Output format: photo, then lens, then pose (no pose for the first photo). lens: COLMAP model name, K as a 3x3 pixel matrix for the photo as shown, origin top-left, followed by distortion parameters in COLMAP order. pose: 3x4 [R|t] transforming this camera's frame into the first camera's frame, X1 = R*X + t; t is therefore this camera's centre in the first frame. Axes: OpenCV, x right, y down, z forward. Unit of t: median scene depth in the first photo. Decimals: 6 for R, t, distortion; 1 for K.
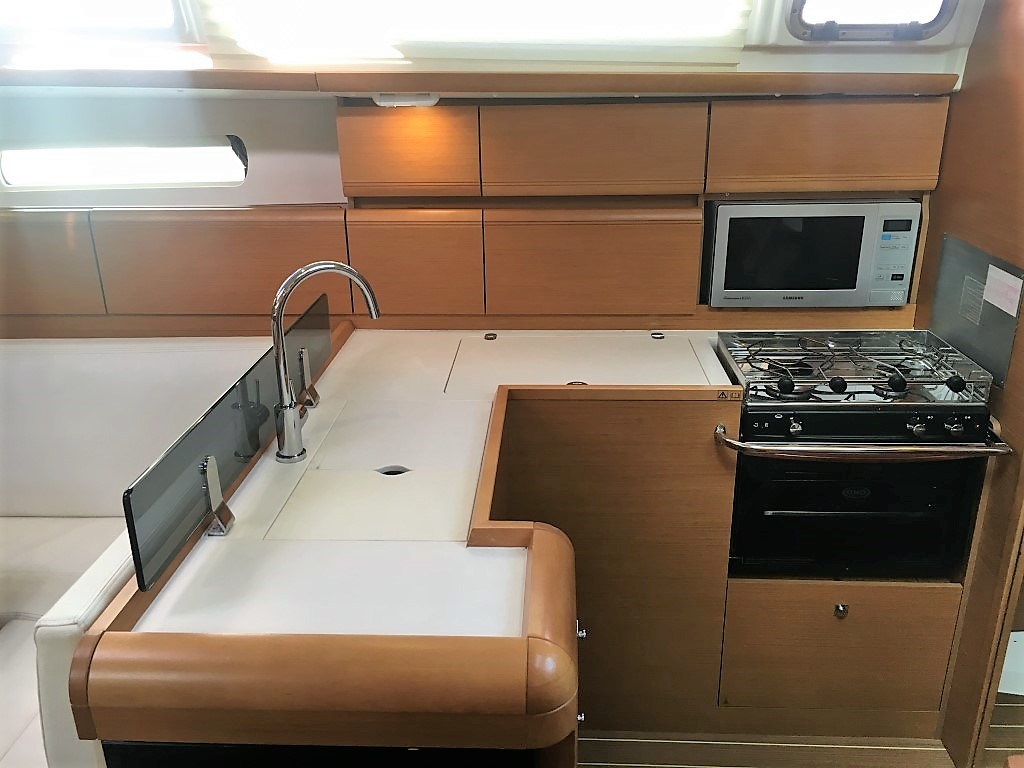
lens RADIAL K [[856.5, 0, 515.8], [0, 856.5, 383.6], [0, 0, 1]] dist [0.024088, -0.016853]
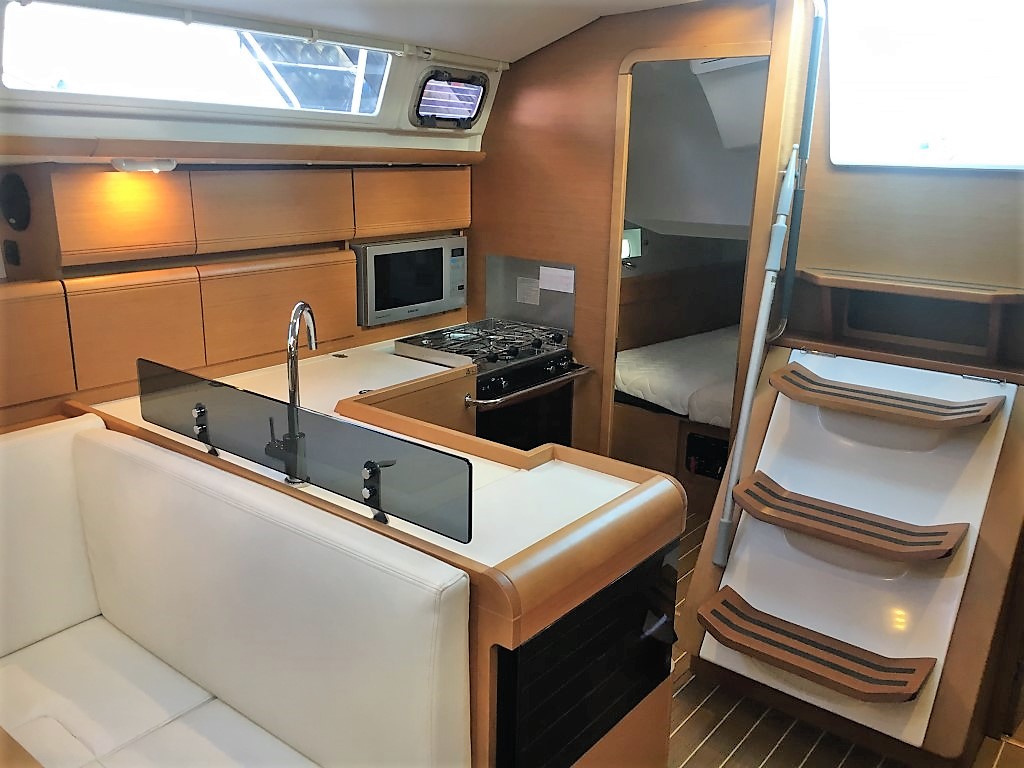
lens RADIAL K [[856.5, 0, 515.6], [0, 856.5, 385.3], [0, 0, 1]] dist [0.024088, -0.016853]
pose [[0.597460, -0.195826, 0.777621, -0.682559], [0.255371, 0.965701, 0.046984, -0.008503], [-0.760150, 0.170511, 0.626976, 0.049781]]
